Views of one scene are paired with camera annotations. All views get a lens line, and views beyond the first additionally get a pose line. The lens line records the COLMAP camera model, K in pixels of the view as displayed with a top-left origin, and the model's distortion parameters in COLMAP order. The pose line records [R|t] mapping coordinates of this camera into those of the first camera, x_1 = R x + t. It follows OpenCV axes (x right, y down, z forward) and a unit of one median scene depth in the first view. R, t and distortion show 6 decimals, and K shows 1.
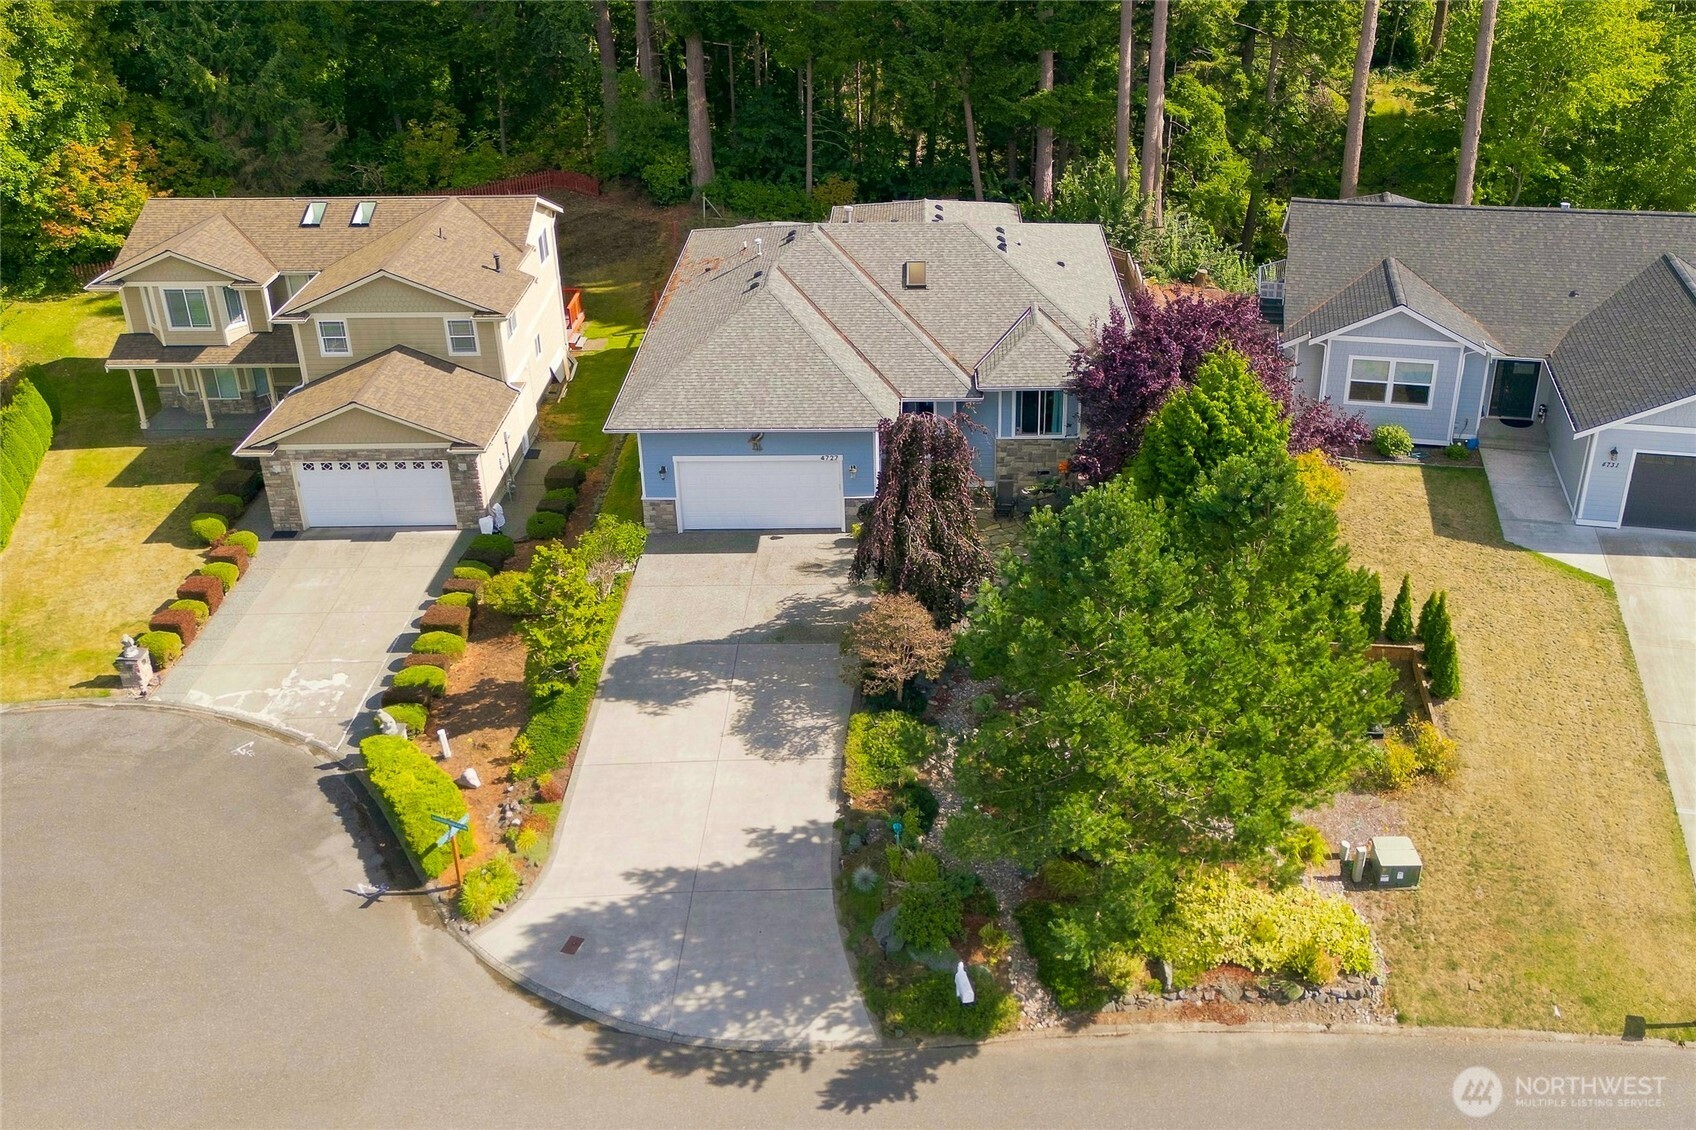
lens RADIAL K [[1547.0, 0, 896.8], [0, 1547.0, 518.2], [0, 0, 1]] dist [0.177568, -0.409911]
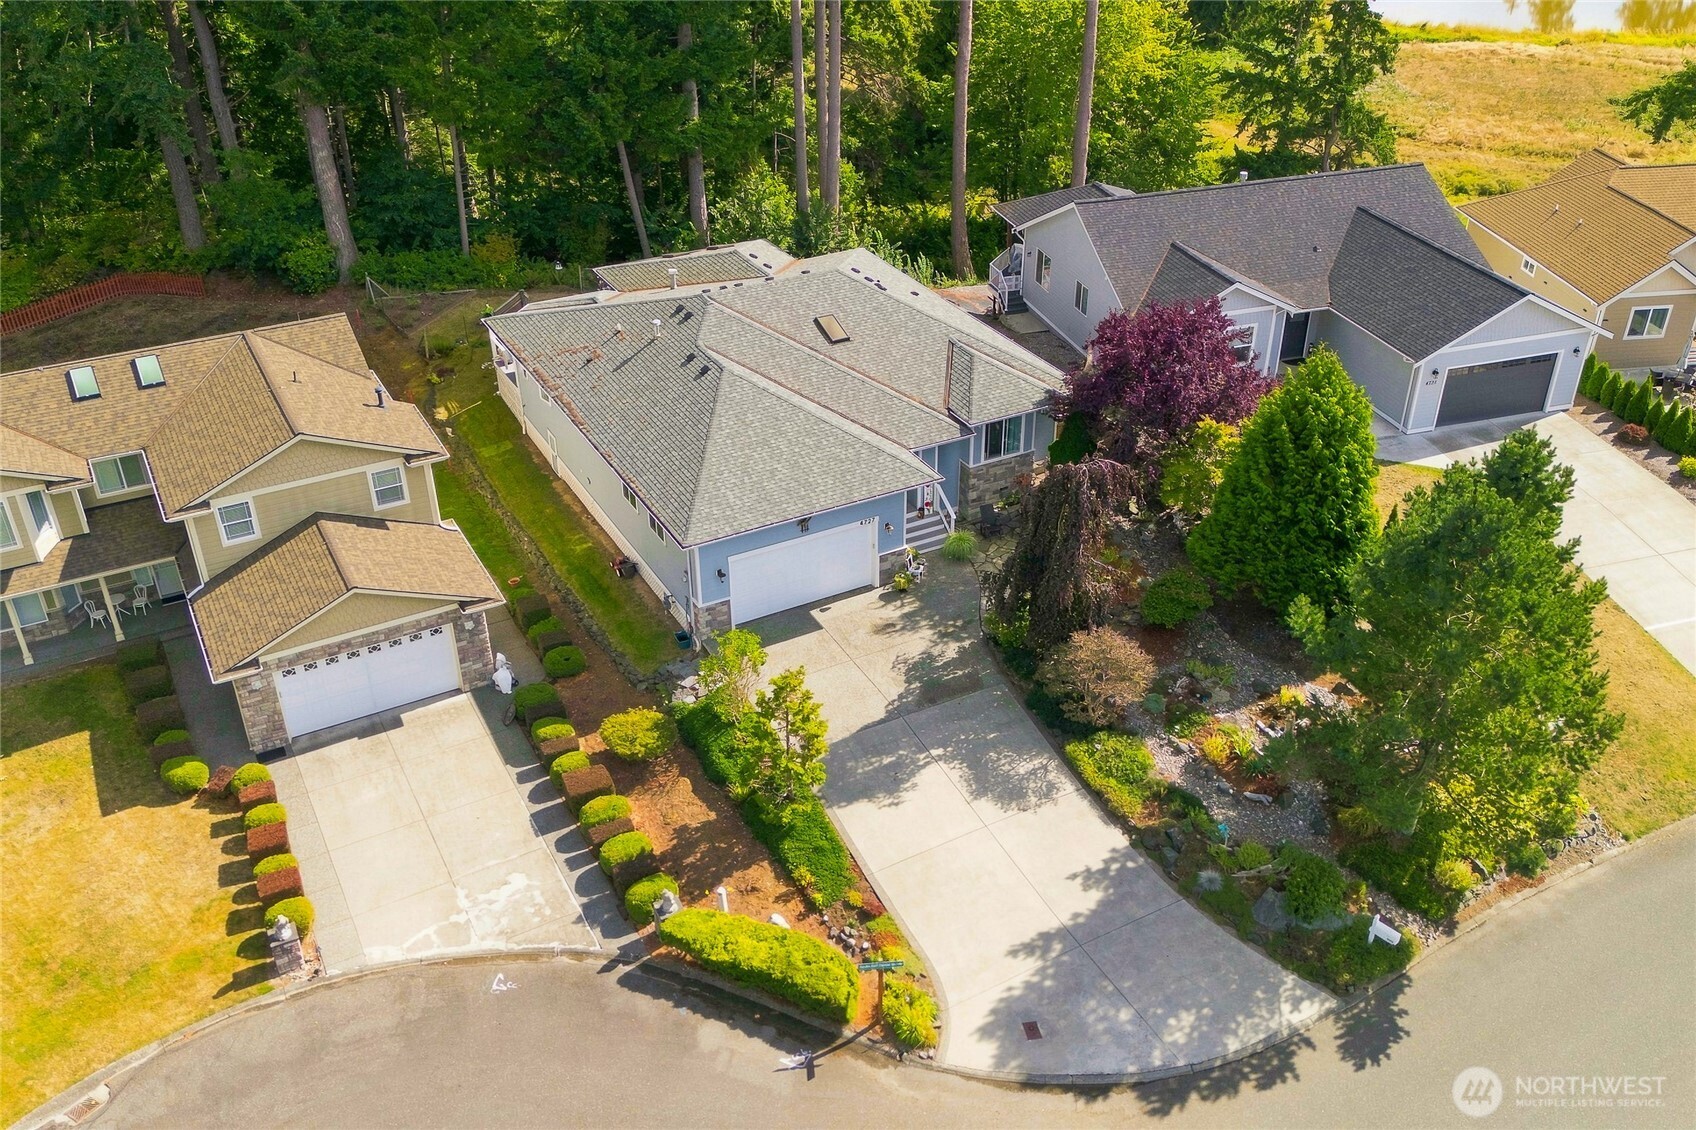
lens RADIAL K [[1547.0, 0, 896.8], [0, 1547.0, 518.2], [0, 0, 1]] dist [0.177568, -0.409911]
pose [[0.866241, -0.234082, 0.441398, -0.524378], [0.222515, 0.971751, 0.078653, -0.128310], [-0.447341, 0.030085, 0.893857, 0.072514]]
